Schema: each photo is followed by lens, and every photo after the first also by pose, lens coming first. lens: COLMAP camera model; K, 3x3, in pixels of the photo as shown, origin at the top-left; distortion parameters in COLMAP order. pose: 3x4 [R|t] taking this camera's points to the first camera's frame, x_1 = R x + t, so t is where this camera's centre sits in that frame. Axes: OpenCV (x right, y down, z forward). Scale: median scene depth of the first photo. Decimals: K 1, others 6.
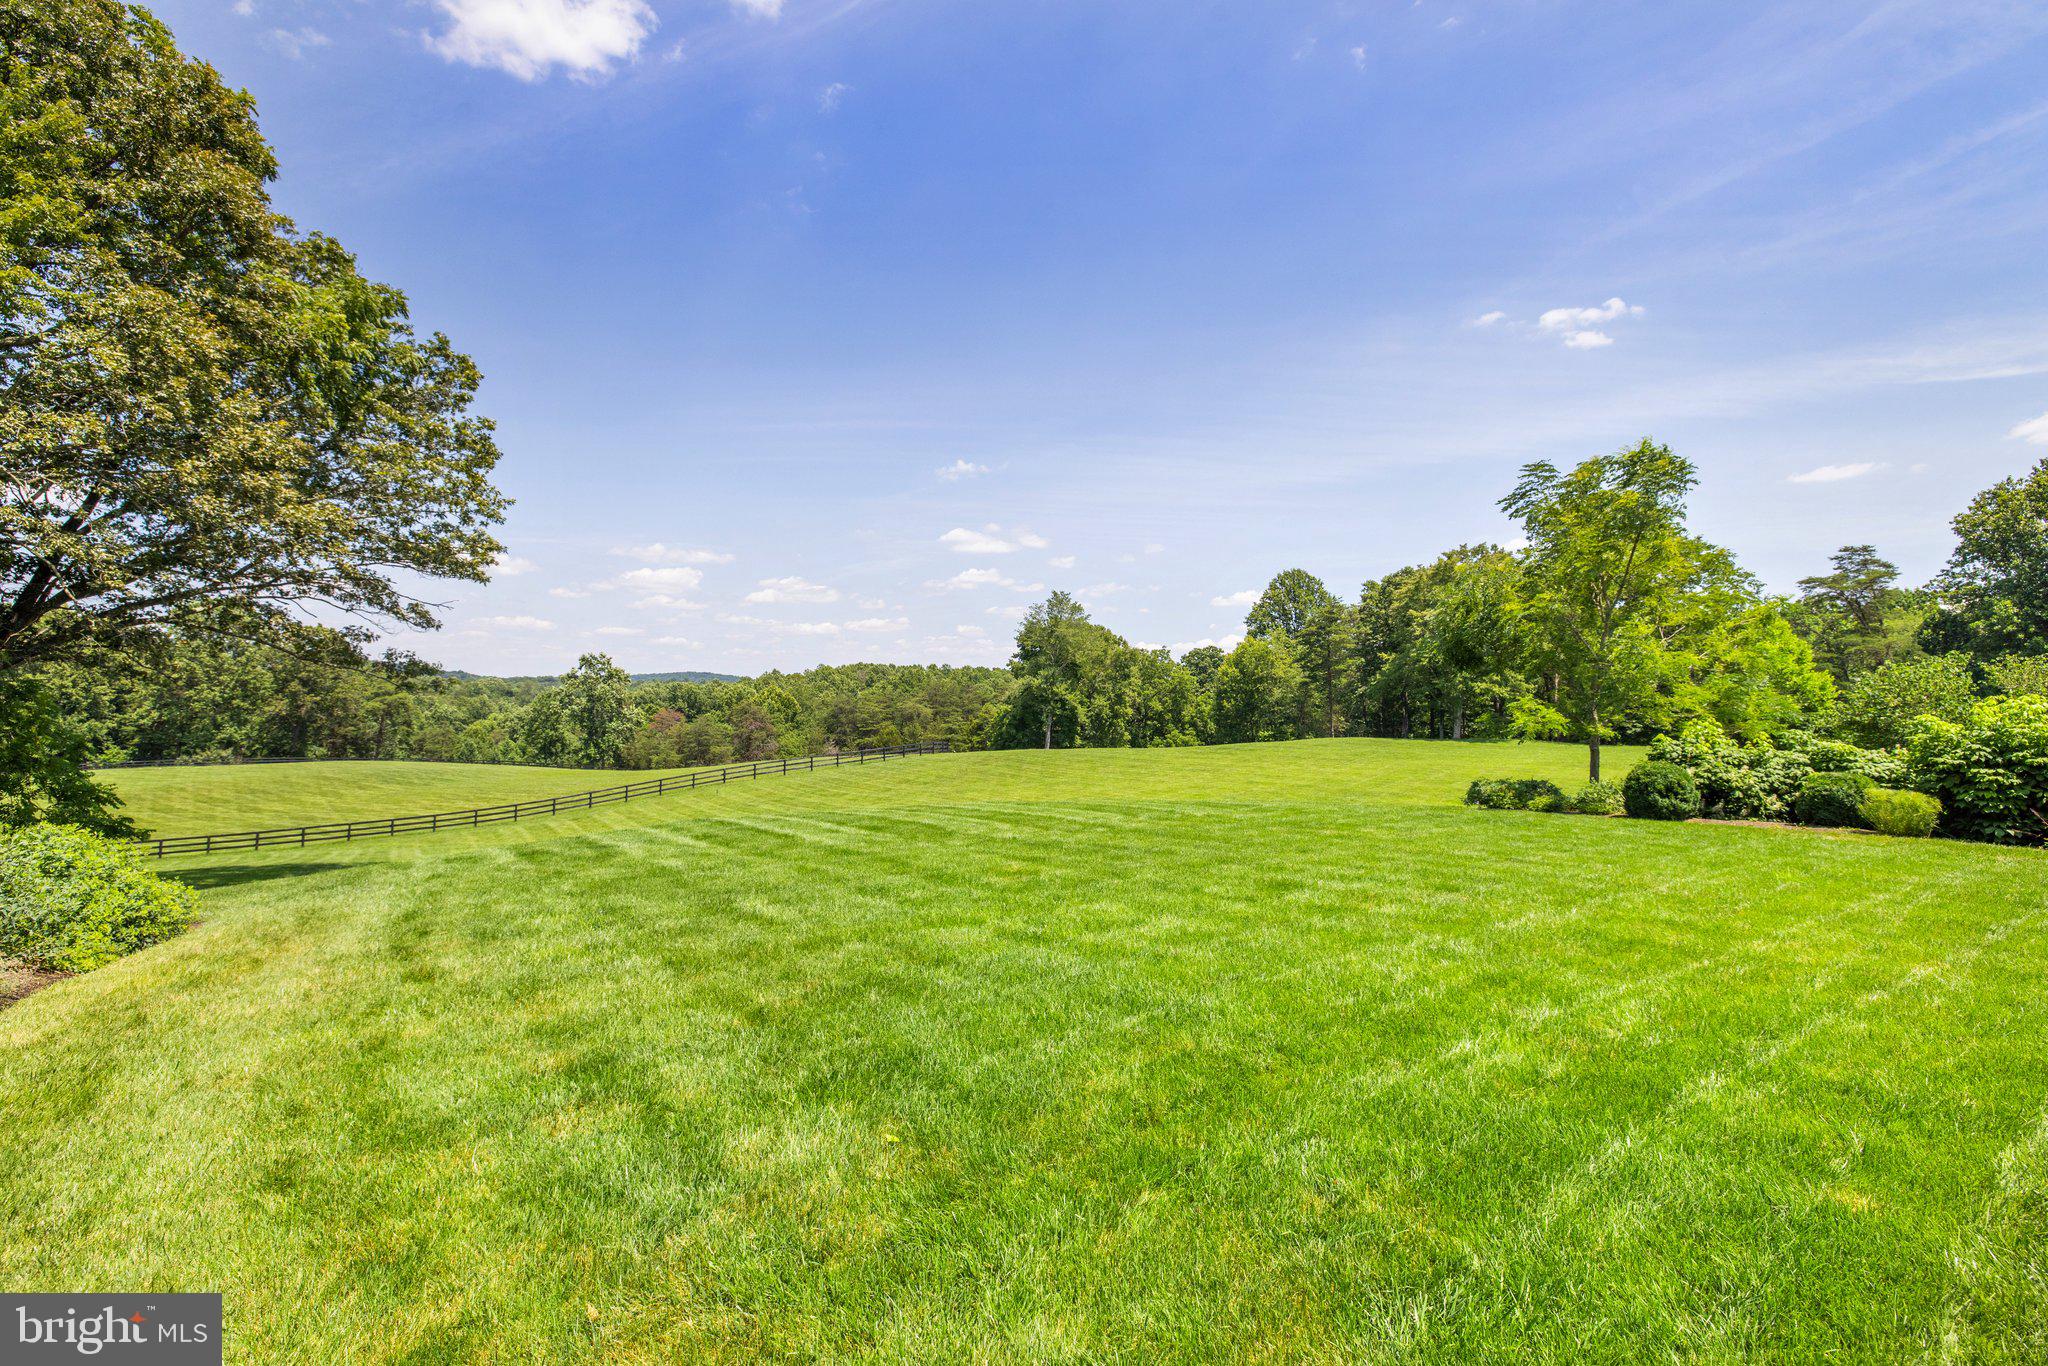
lens RADIAL K [[870.9, 0, 1016.7], [0, 870.9, 689.9], [0, 0, 1]] dist [0.025178, -0.000003]
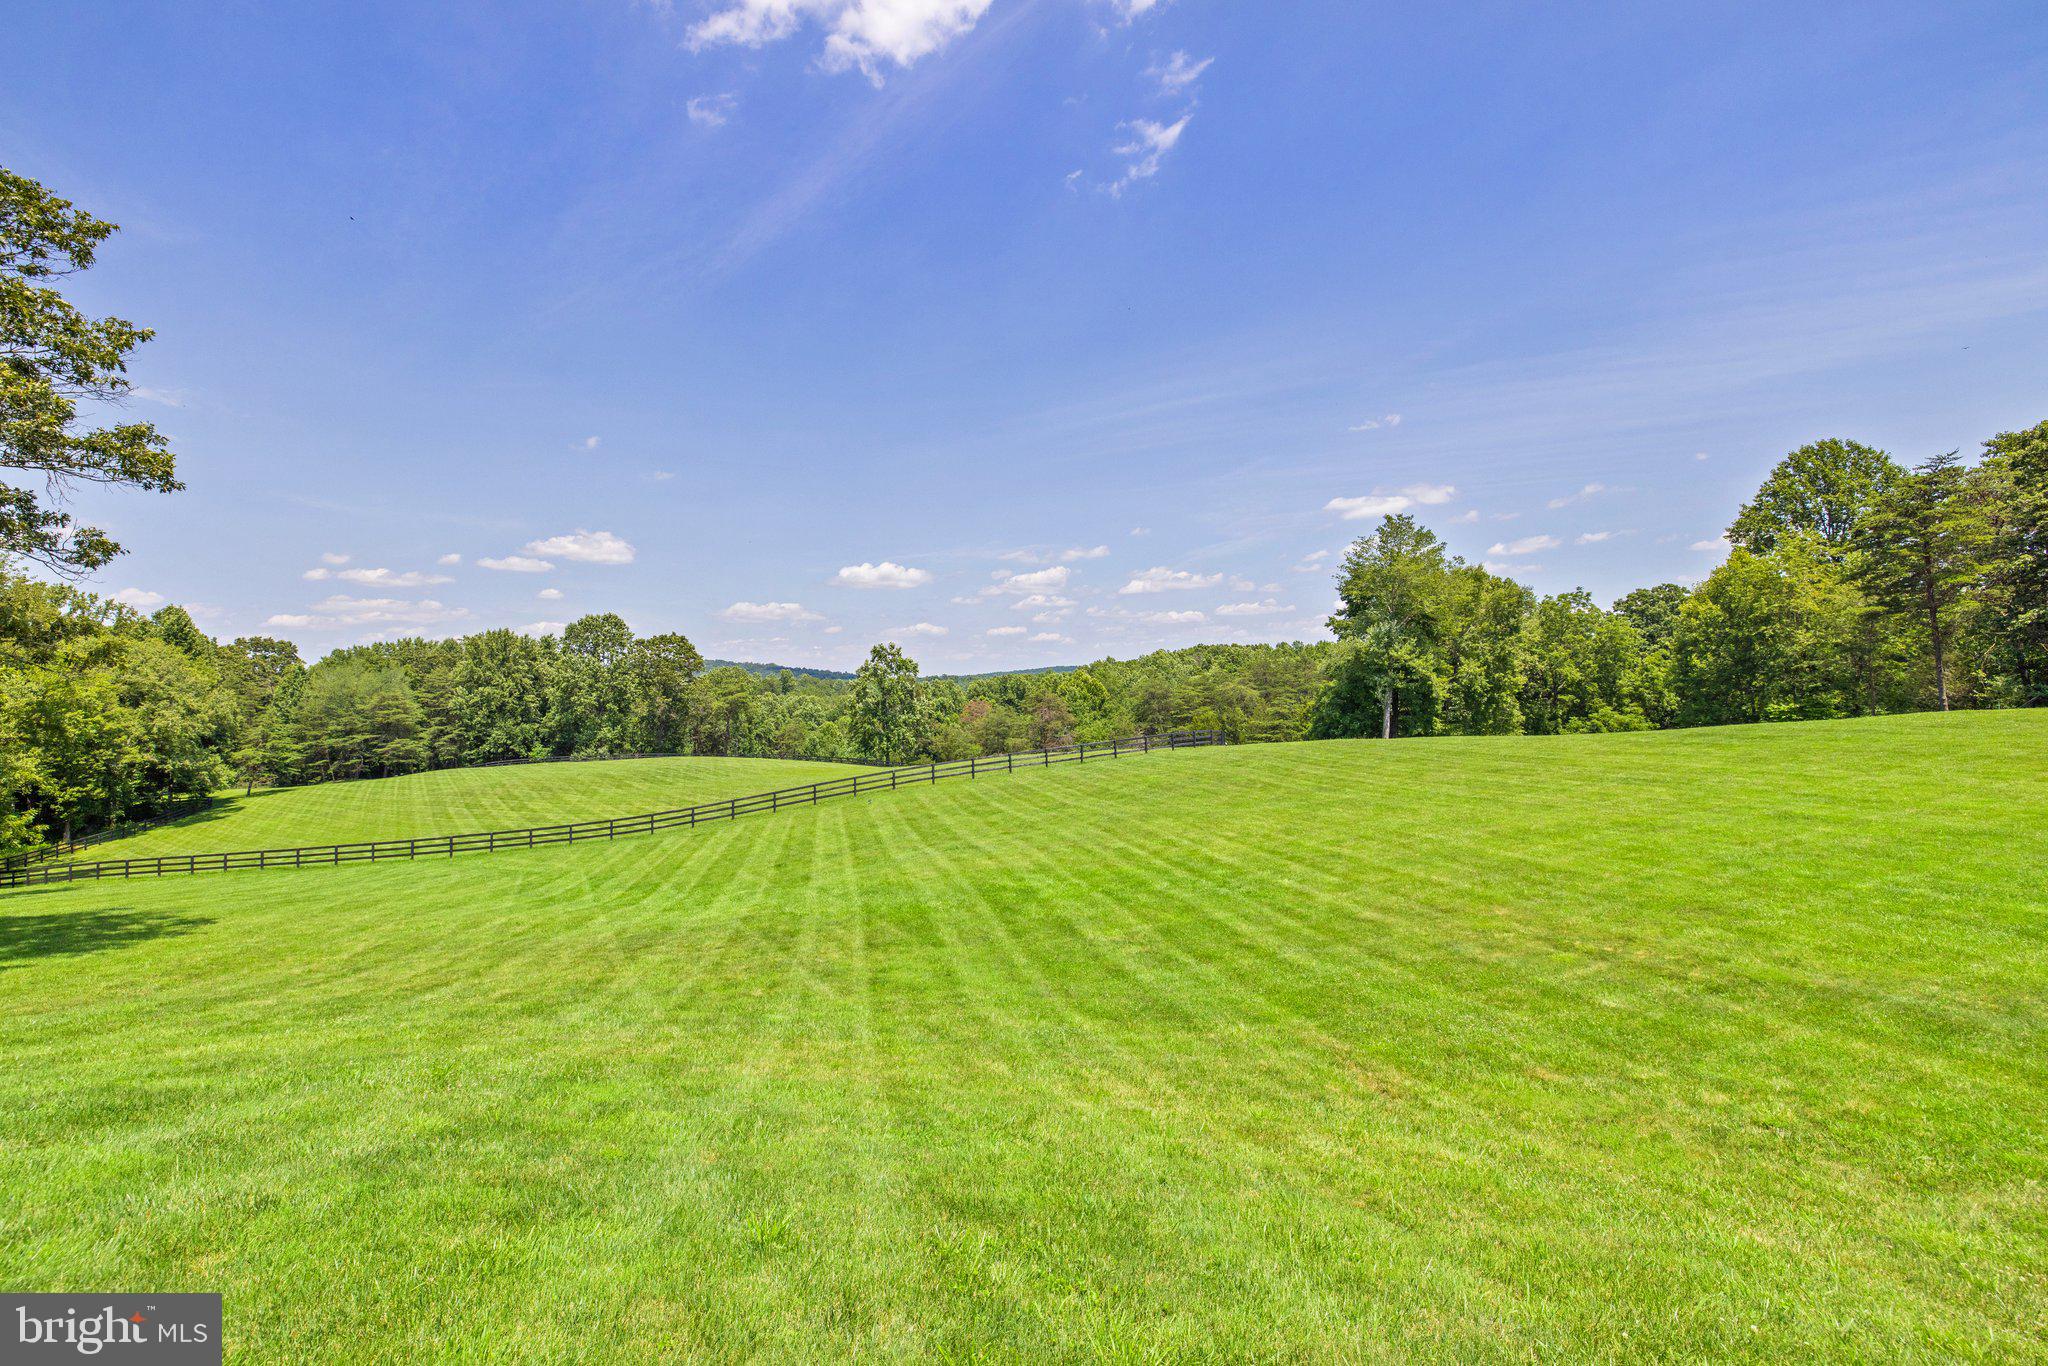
lens RADIAL K [[871.2, 0, 1025.1], [0, 871.2, 672.7], [0, 0, 1]] dist [0.024483, 0.000185]
pose [[0.915568, -0.044167, -0.399731, 0.046022], [0.041602, 0.999020, -0.015096, 0.011683], [0.400006, -0.002808, 0.916508, 0.201460]]
